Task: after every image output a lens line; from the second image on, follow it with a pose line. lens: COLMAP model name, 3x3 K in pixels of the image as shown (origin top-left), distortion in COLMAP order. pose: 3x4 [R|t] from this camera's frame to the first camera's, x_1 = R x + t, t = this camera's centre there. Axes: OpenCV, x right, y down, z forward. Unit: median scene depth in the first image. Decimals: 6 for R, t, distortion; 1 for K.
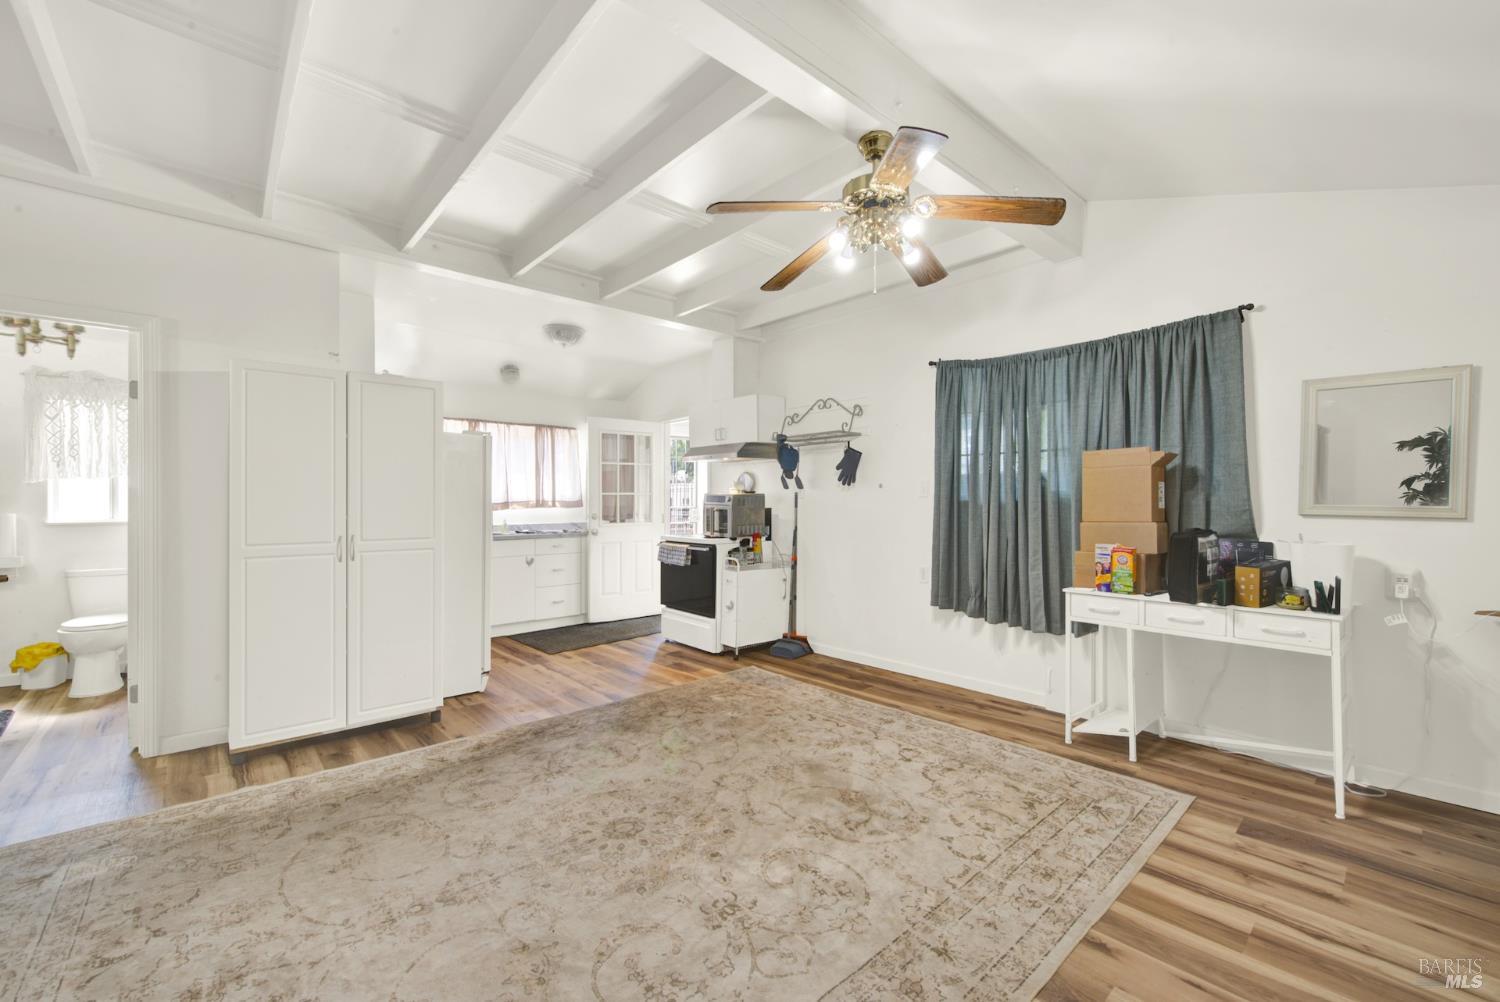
lens RADIAL K [[613.4, 0, 762.2], [0, 613.4, 503.6], [0, 0, 1]] dist [0.001012, -0.002335]
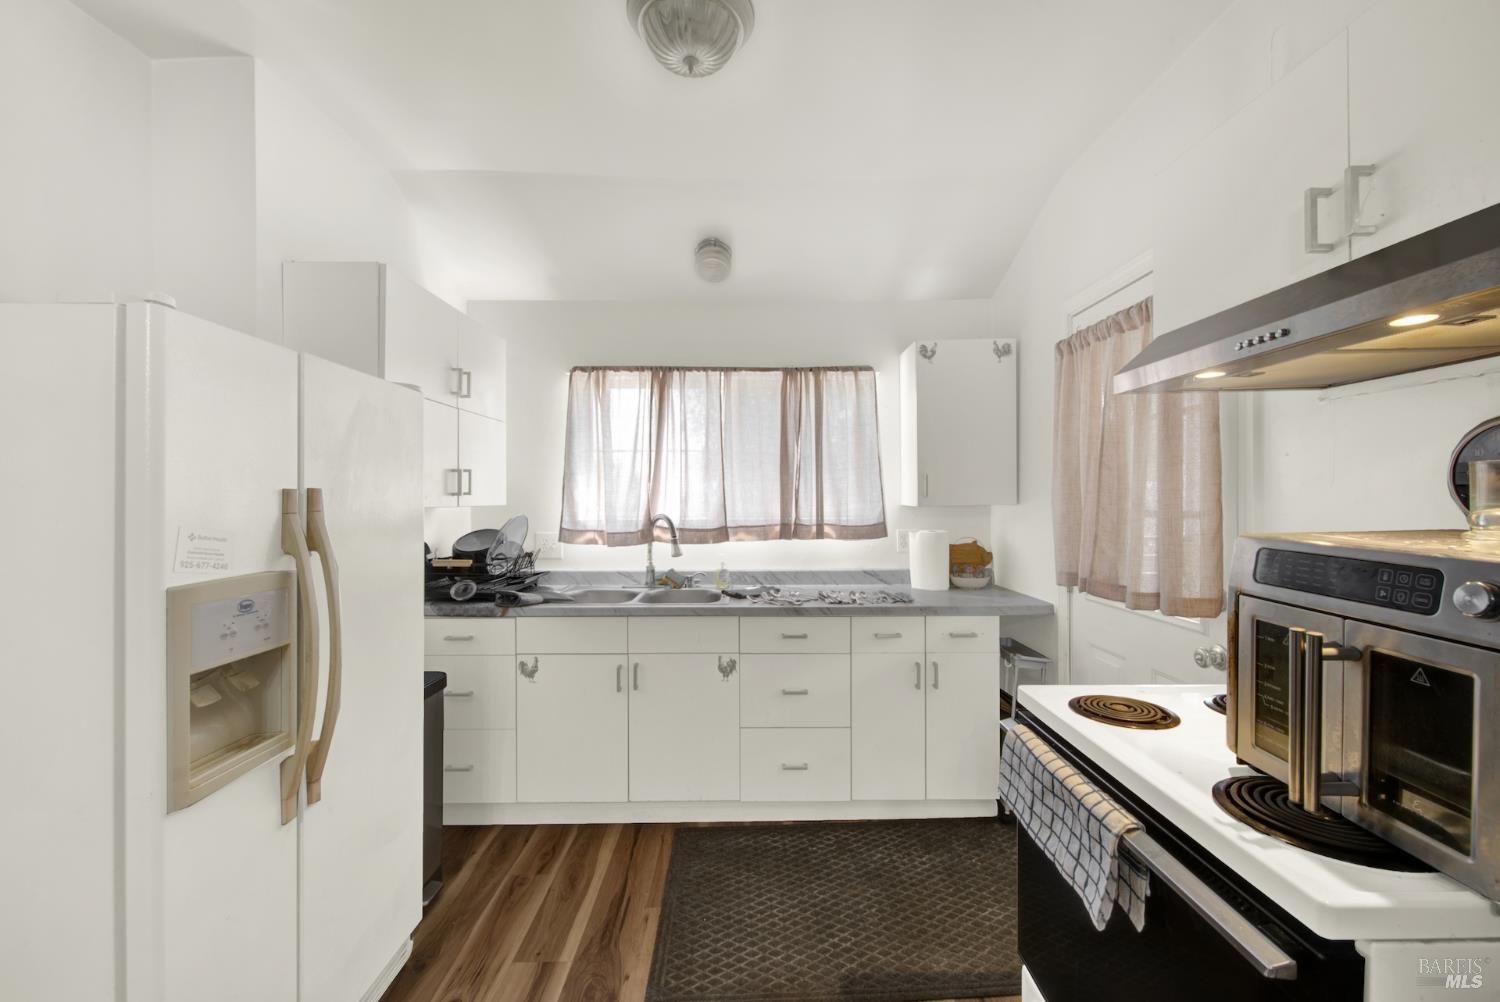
lens RADIAL K [[613.4, 0, 762.2], [0, 613.4, 503.6], [0, 0, 1]] dist [0.001012, -0.002335]
pose [[0.759686, 0.004237, -0.650276, -0.085247], [-0.004182, 0.999990, 0.001630, -0.026675], [0.650276, 0.001481, 0.759697, 0.781253]]
